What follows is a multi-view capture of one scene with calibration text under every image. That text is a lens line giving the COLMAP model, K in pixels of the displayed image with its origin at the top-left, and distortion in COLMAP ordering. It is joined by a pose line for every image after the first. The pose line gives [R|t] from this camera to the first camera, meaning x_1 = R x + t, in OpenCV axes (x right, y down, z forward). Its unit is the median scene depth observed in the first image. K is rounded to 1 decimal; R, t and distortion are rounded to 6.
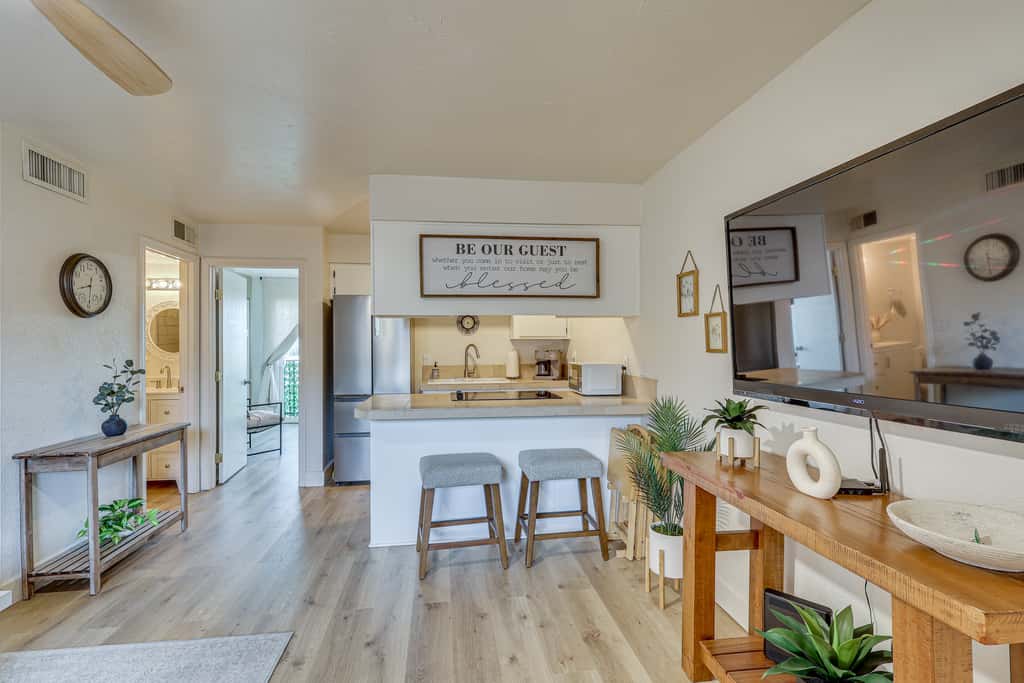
lens RADIAL K [[478.6, 0, 507.5], [0, 478.6, 342.4], [0, 0, 1]] dist [0.000902, 0.001230]
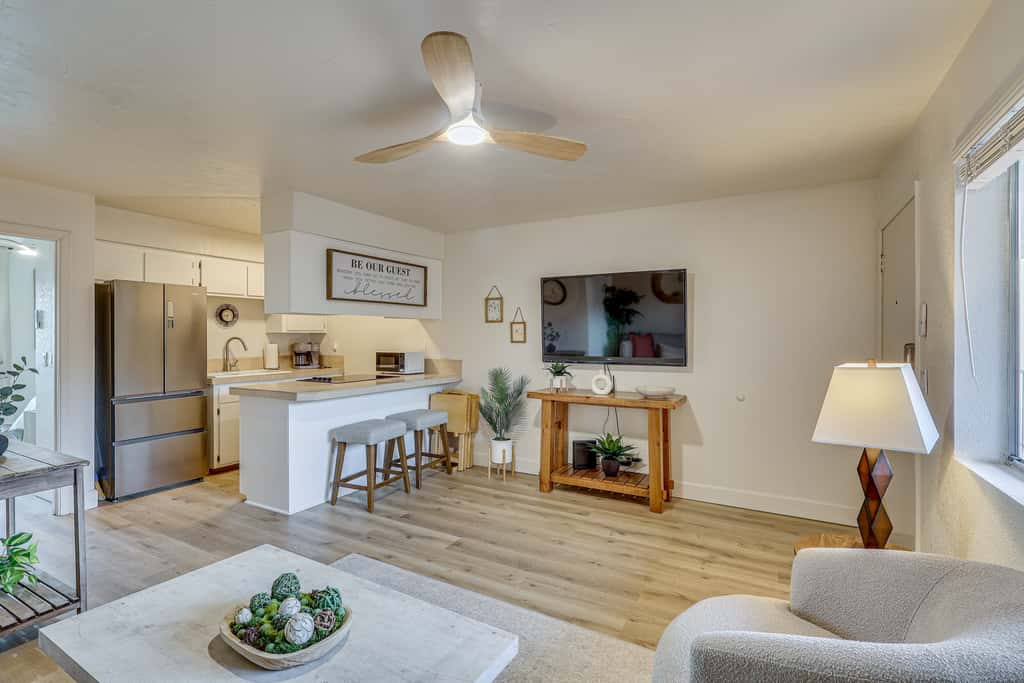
lens RADIAL K [[478.6, 0, 512.3], [0, 478.6, 333.5], [0, 0, 1]] dist [0.000902, 0.001230]
pose [[0.608721, 0.010672, 0.793313, -0.854089], [-0.006325, 0.999943, -0.008599, 0.000439], [-0.793359, 0.000216, 0.608754, -0.115346]]
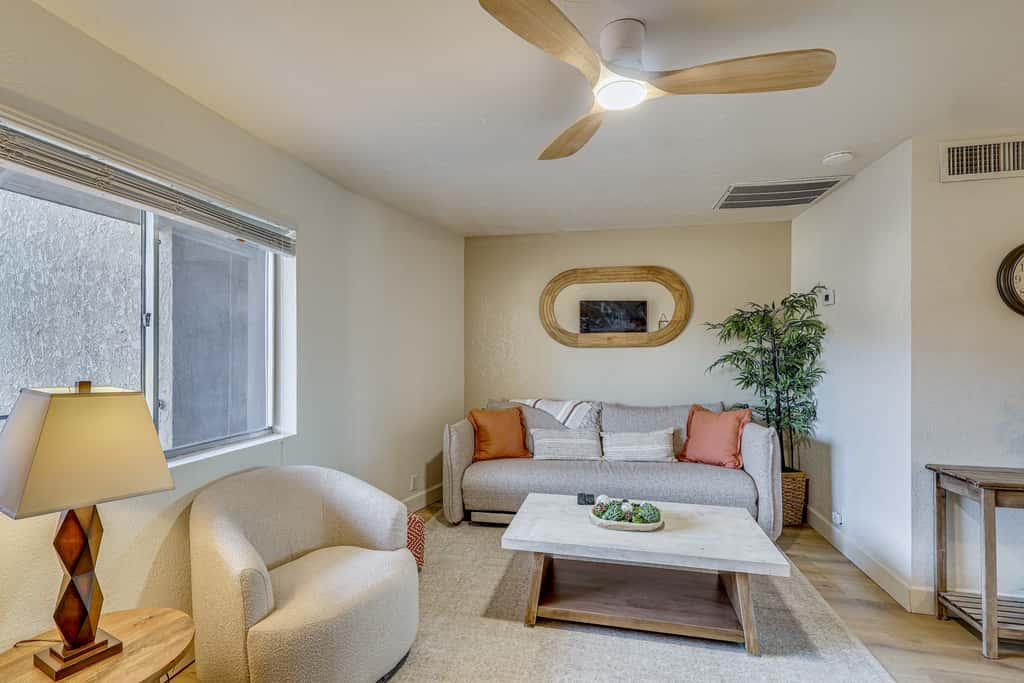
lens RADIAL K [[478.6, 0, 504.5], [0, 478.6, 351.7], [0, 0, 1]] dist [0.000902, 0.001230]
pose [[-0.338705, 0.001248, -0.940892, 0.156230], [0.004433, 0.999990, -0.000270, -0.002840], [0.940882, -0.004262, -0.338707, 0.393195]]
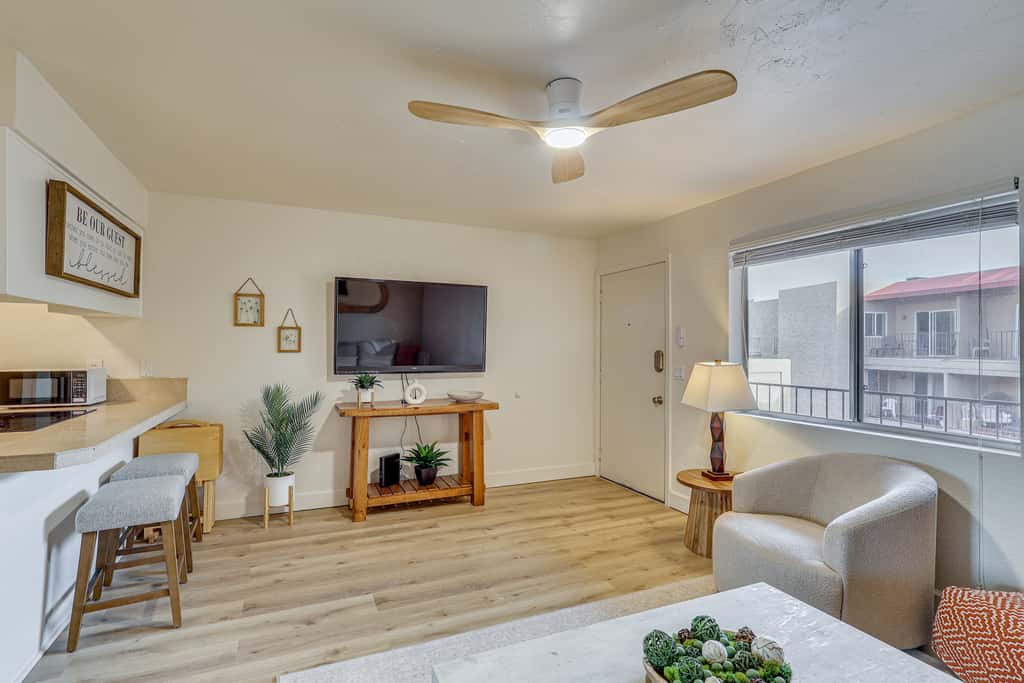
lens RADIAL K [[478.6, 0, 502.1], [0, 478.6, 346.6], [0, 0, 1]] dist [0.000902, 0.001230]
pose [[-0.258098, 0.000642, 0.966119, -0.959385], [-0.004815, 0.999987, -0.001951, 0.001682], [-0.966107, -0.005155, -0.258091, 0.570397]]
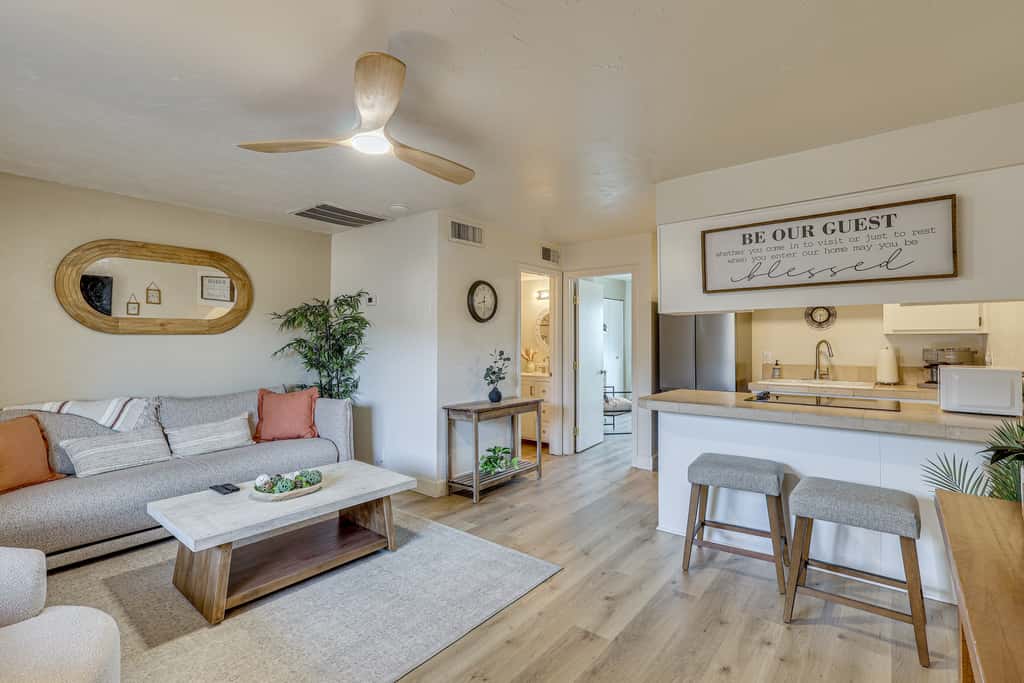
lens RADIAL K [[478.6, 0, 509.0], [0, 478.6, 334.1], [0, 0, 1]] dist [0.000902, 0.001230]
pose [[0.688400, -0.008526, -0.725281, 0.260022], [0.002747, 0.999954, -0.009147, -0.001535], [0.725326, 0.004304, 0.688392, 0.014736]]
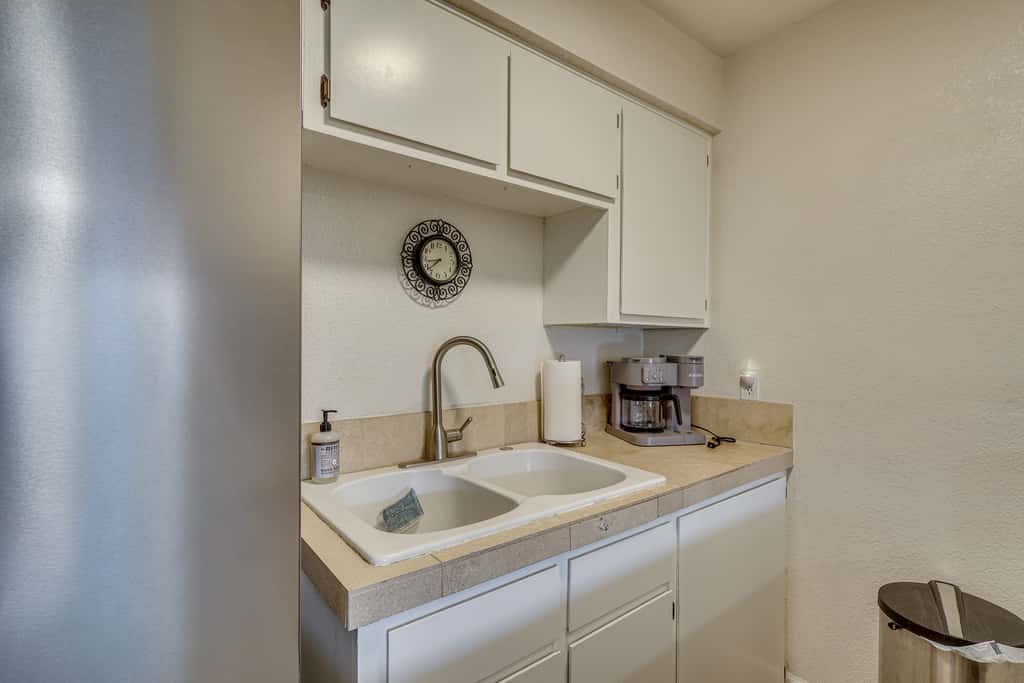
lens RADIAL K [[495.5, 0, 520.9], [0, 495.5, 342.7], [0, 0, 1]] dist [0.025588, -0.000238]
pose [[0.859770, 0.014815, 0.510467, -0.317015], [-0.018653, 0.999823, 0.002401, 0.008870], [-0.510341, -0.011586, 0.859894, 1.217779]]
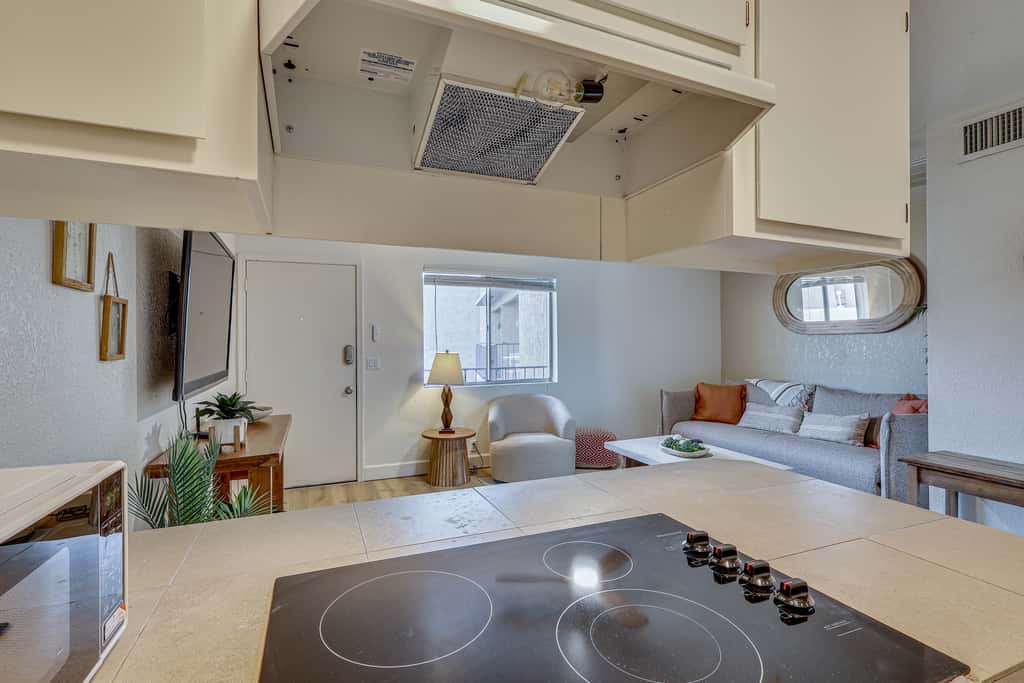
lens RADIAL K [[478.6, 0, 513.5], [0, 478.6, 338.9], [0, 0, 1]] dist [0.000902, 0.001230]
pose [[-0.965202, 0.006892, -0.261414, 0.063241], [0.009160, 0.999930, -0.007461, 0.001287], [0.261344, -0.009596, -0.965198, 1.328605]]
